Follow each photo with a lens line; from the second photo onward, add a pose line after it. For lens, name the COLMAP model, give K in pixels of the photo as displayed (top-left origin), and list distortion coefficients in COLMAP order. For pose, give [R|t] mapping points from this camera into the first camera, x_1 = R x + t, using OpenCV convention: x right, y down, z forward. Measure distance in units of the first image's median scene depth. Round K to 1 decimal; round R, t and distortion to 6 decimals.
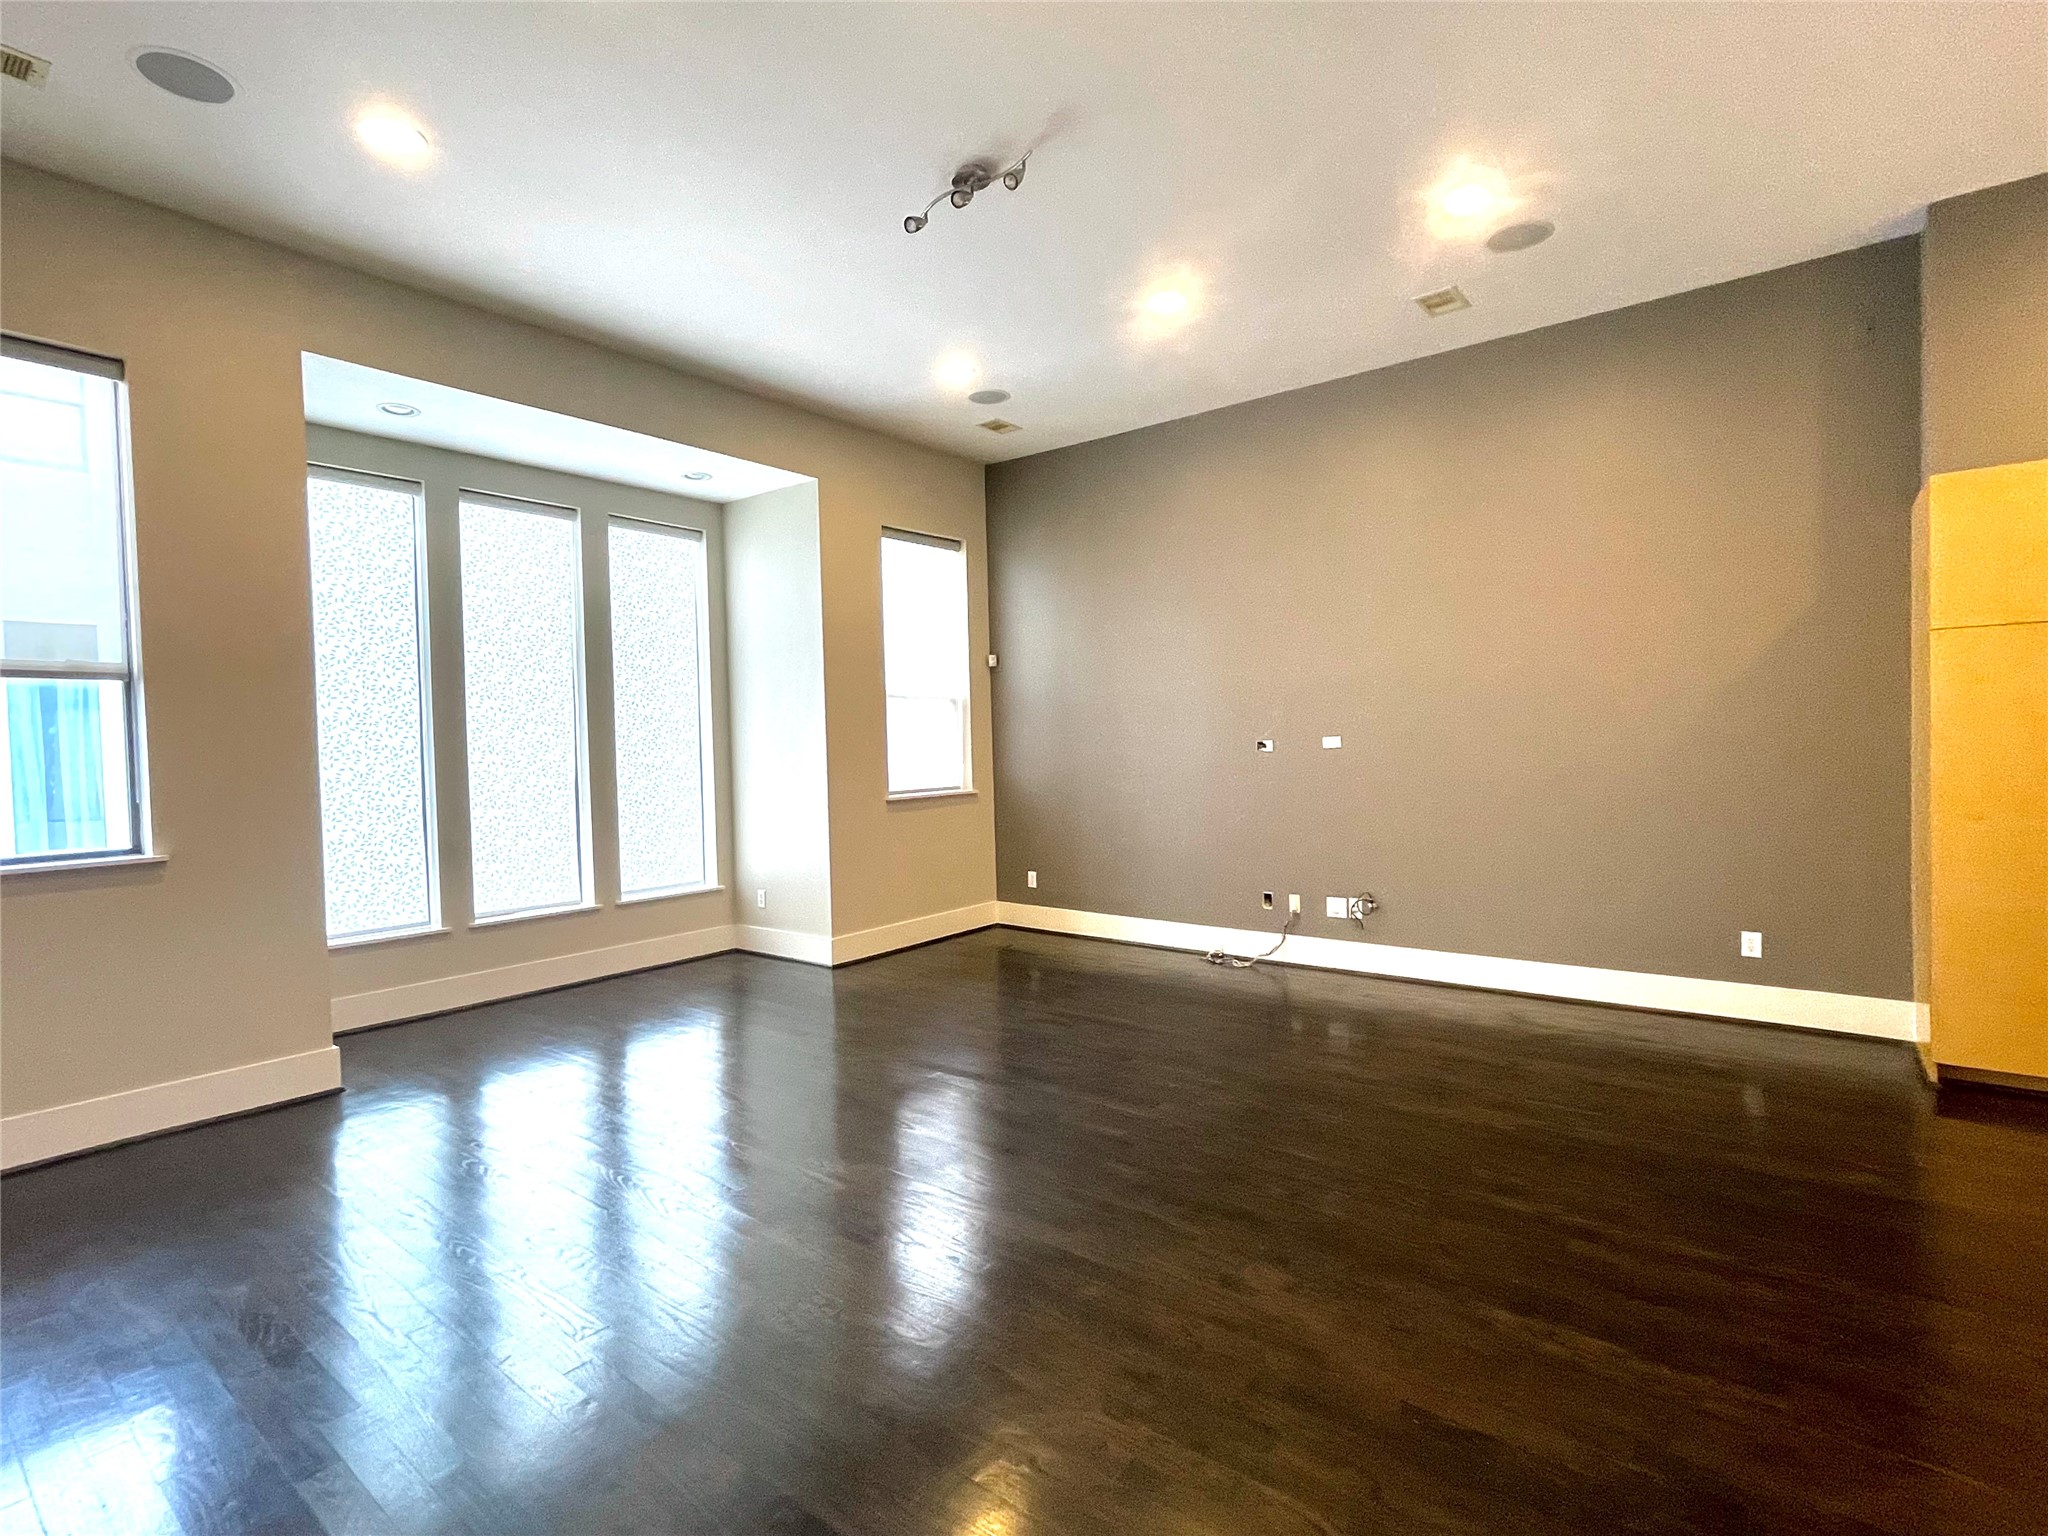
lens RADIAL K [[978.2, 0, 1025.6], [0, 978.2, 761.8], [0, 0, 1]] dist [0.000020, -0.000248]
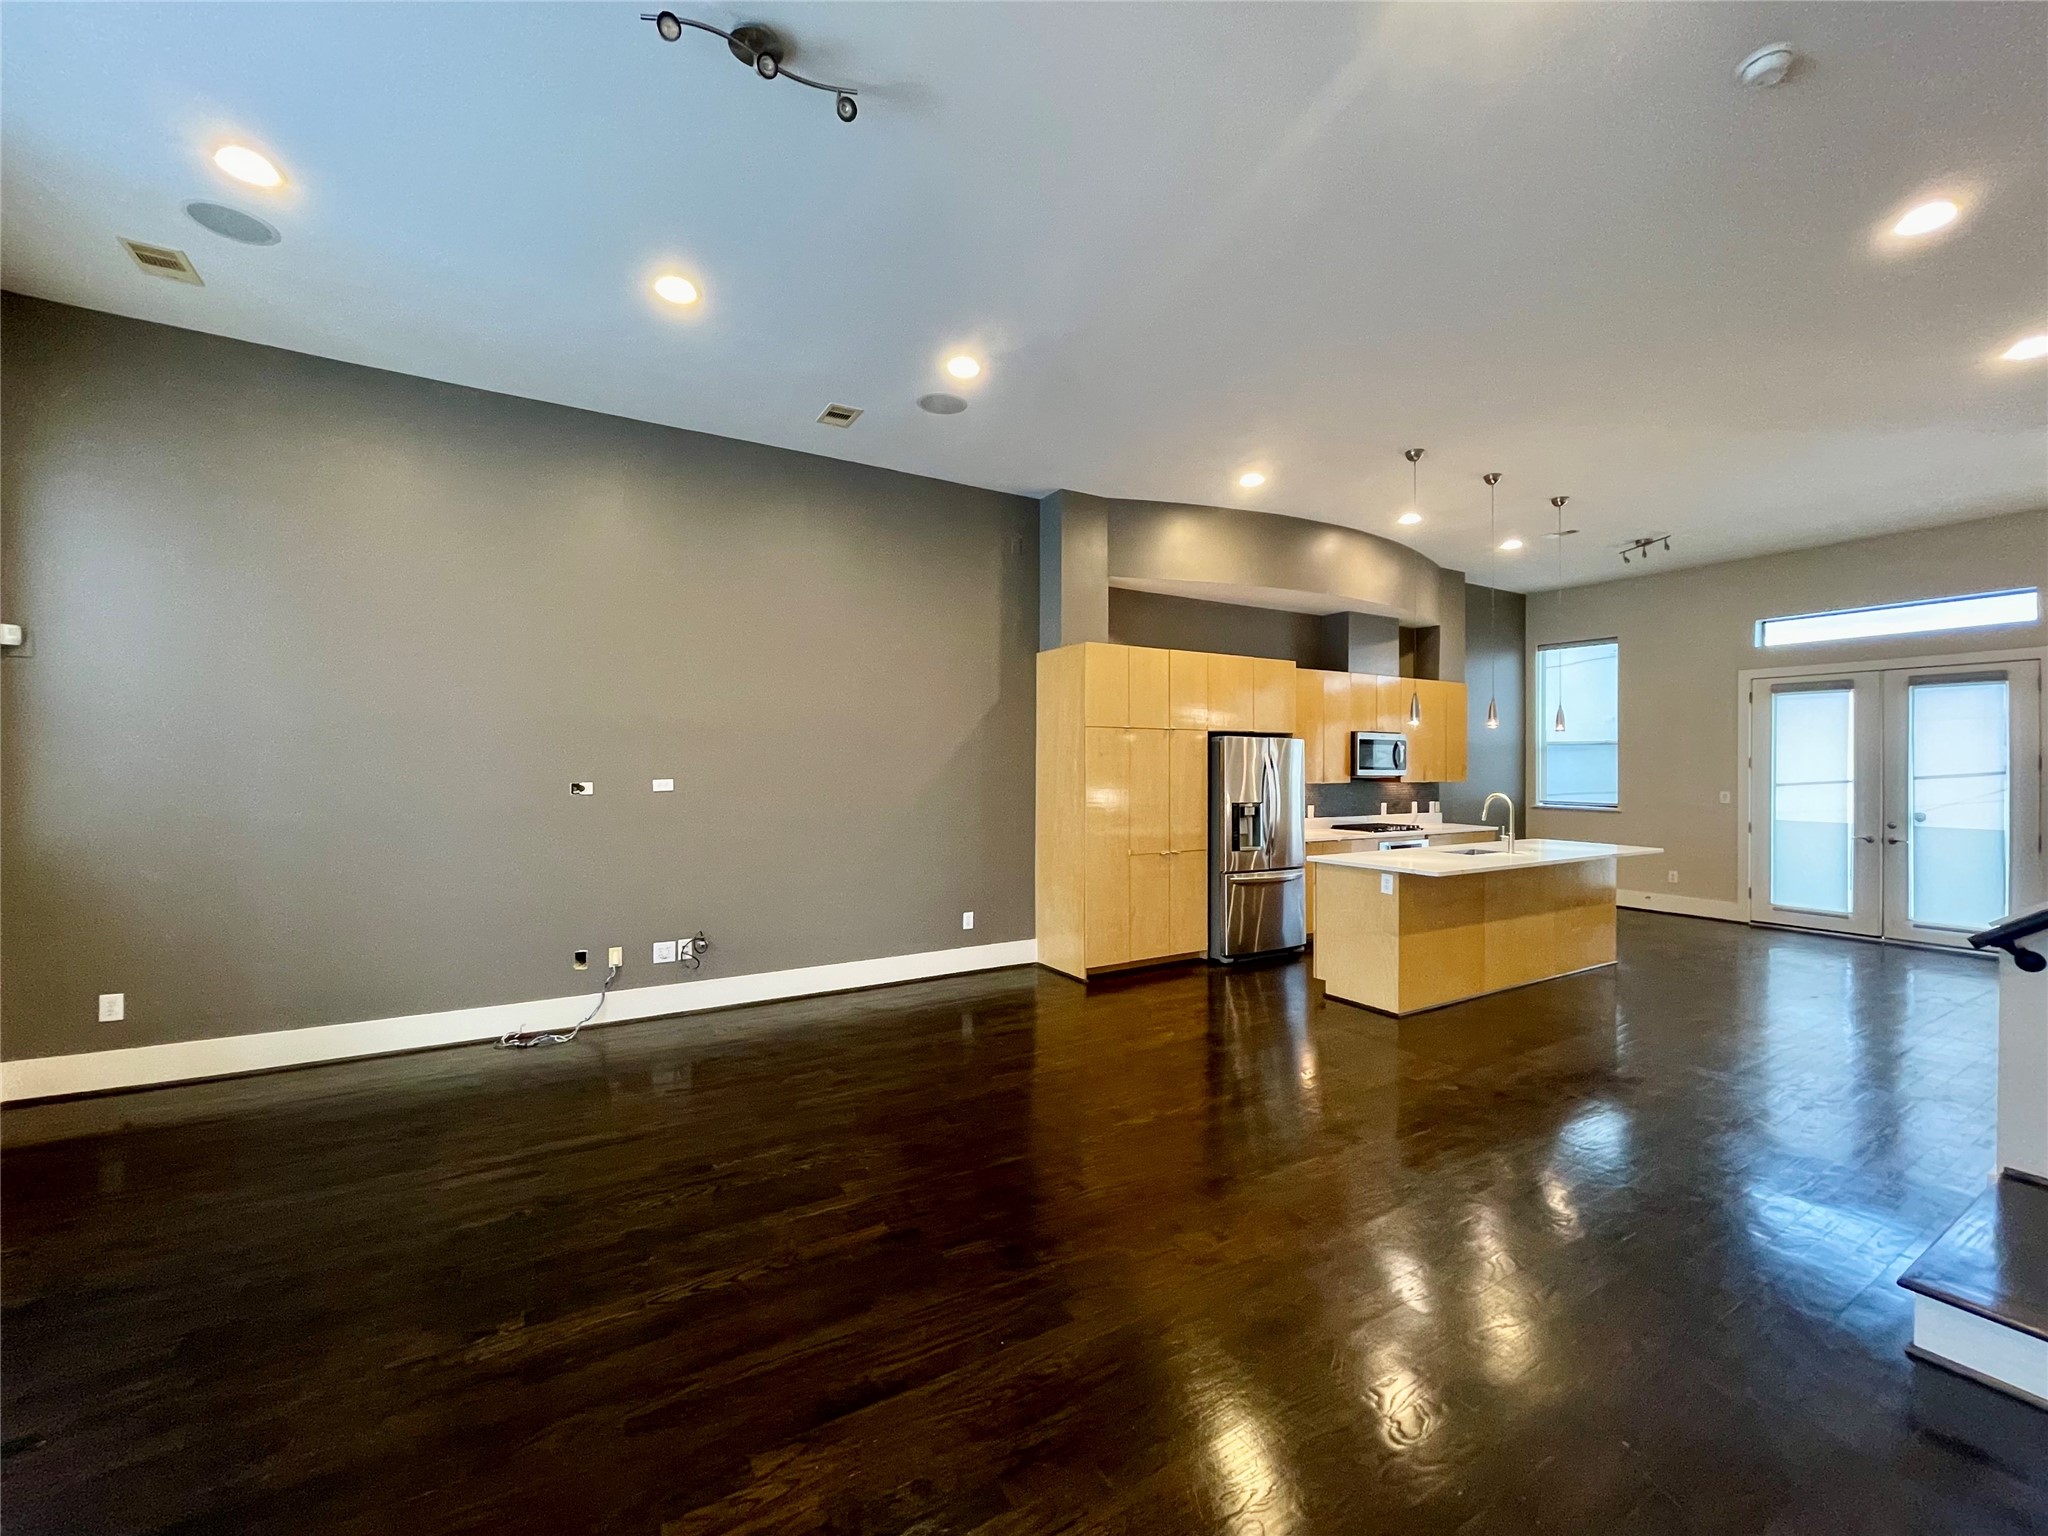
lens RADIAL K [[831.5, 0, 1023.9], [0, 831.5, 766.7], [0, 0, 1]] dist [-0.006815, -0.000293]
pose [[0.349196, 0.024075, 0.936740, -0.349582], [0.007424, 0.999567, -0.028457, -0.012116], [-0.937020, 0.016892, 0.348866, 0.366650]]
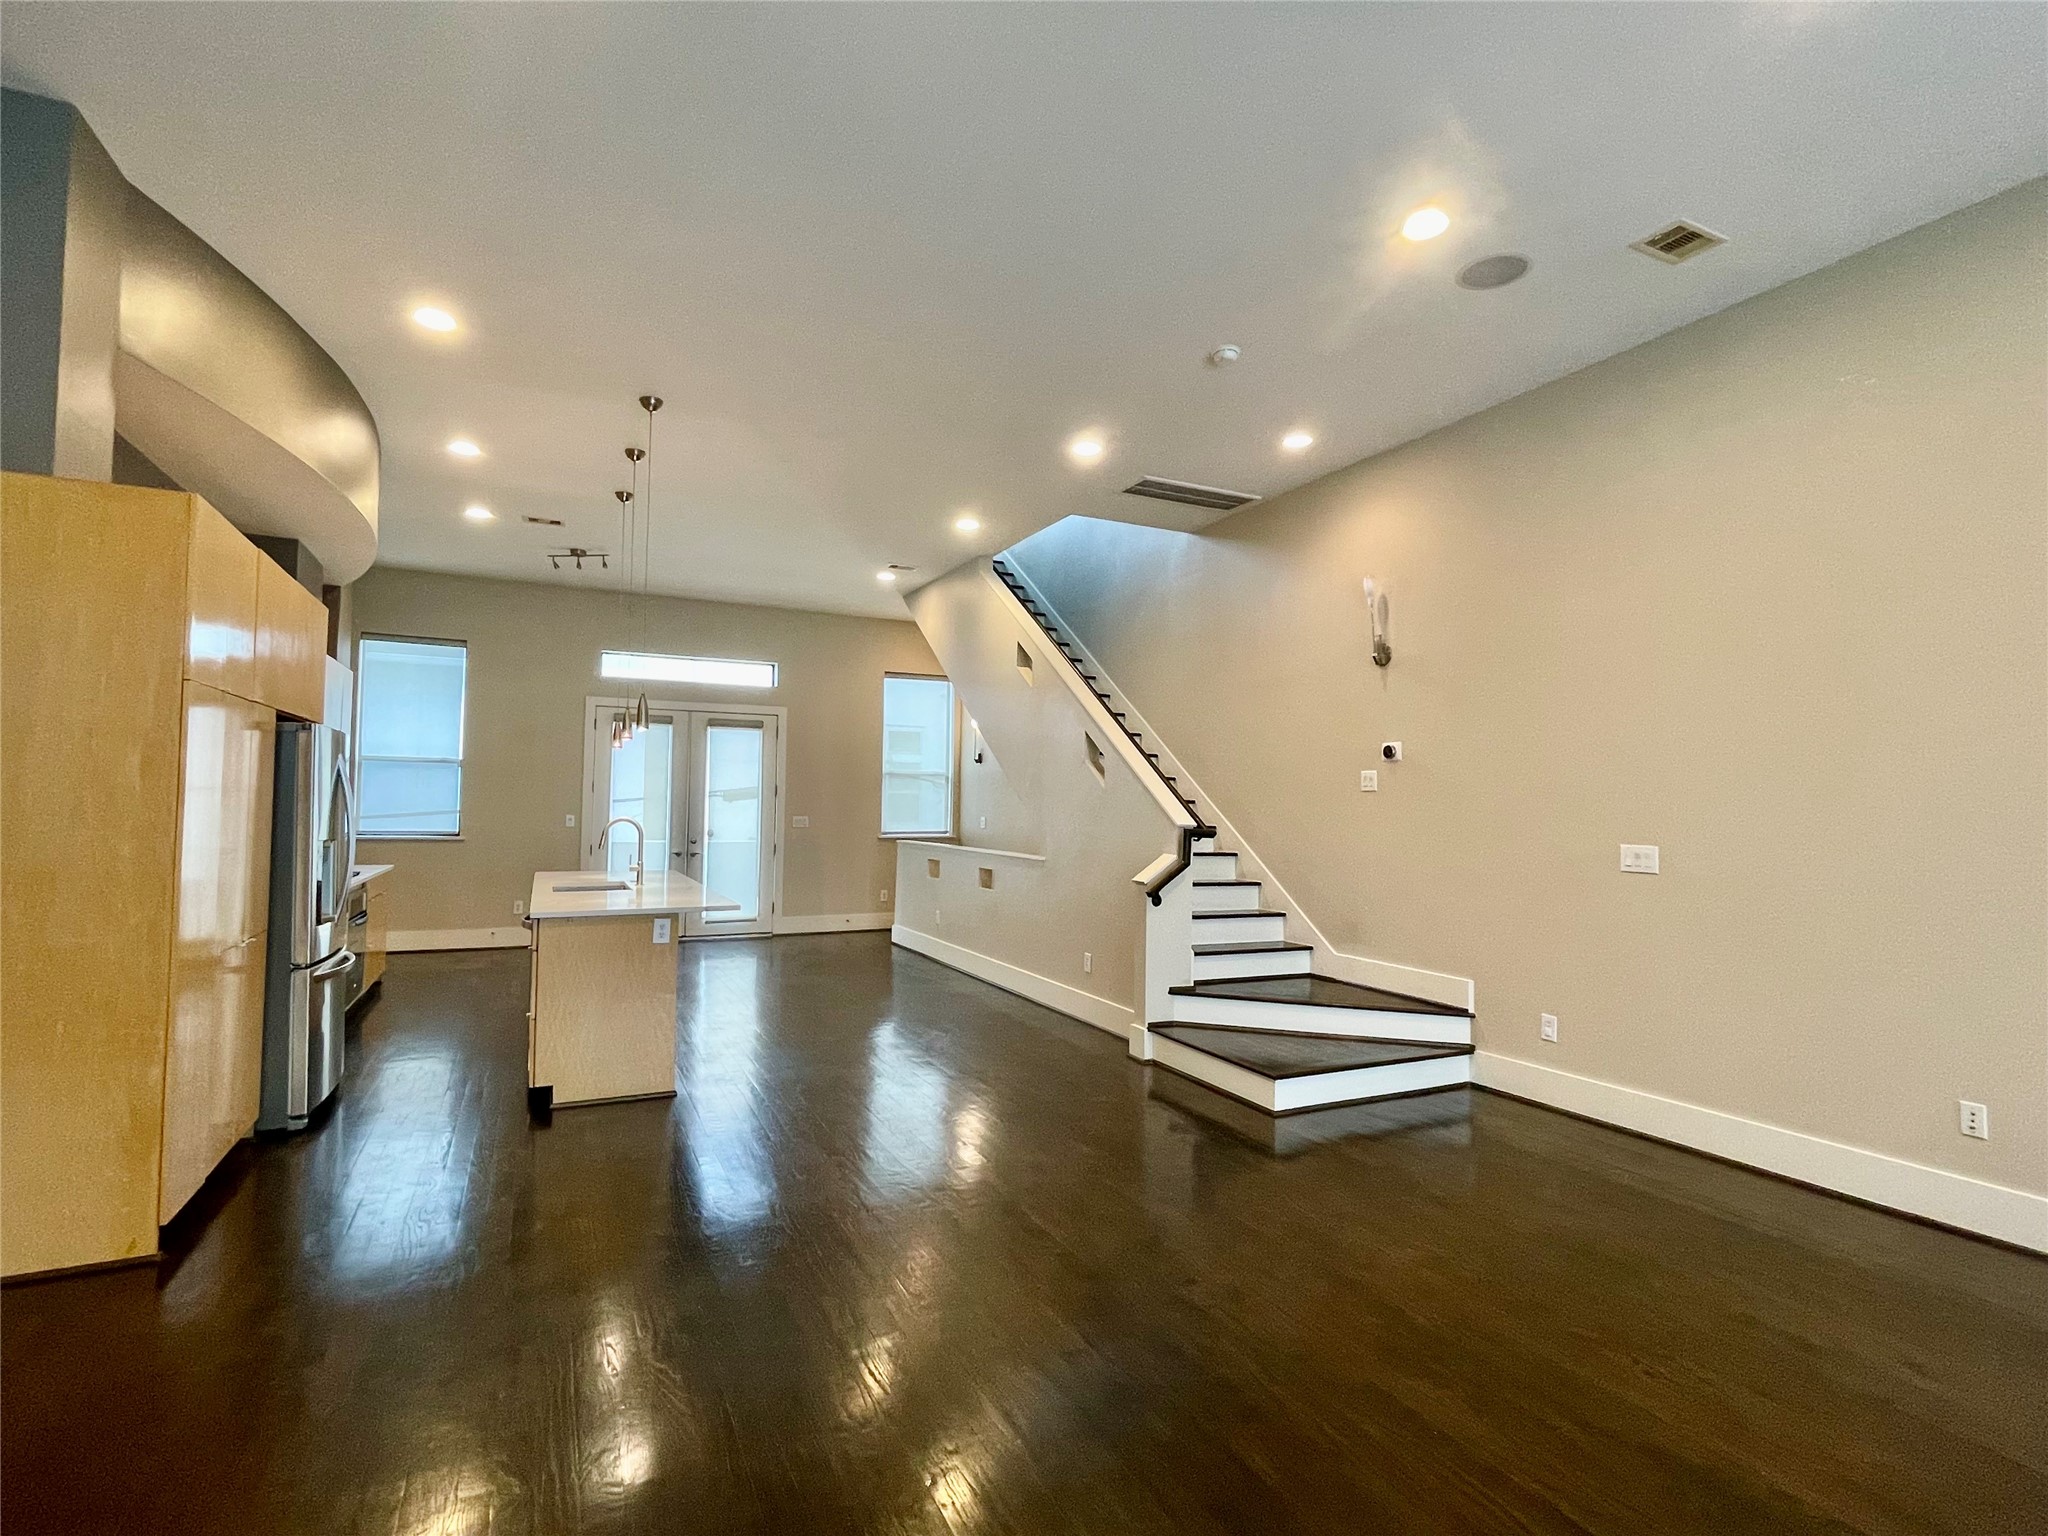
lens RADIAL K [[978.2, 0, 1023.2], [0, 978.2, 781.7], [0, 0, 1]] dist [0.000020, -0.000248]
pose [[-0.902382, 0.022548, 0.430346, -0.001715], [0.017123, 0.999718, -0.016475, -0.017569], [-0.430596, -0.007498, -0.902514, 0.960497]]
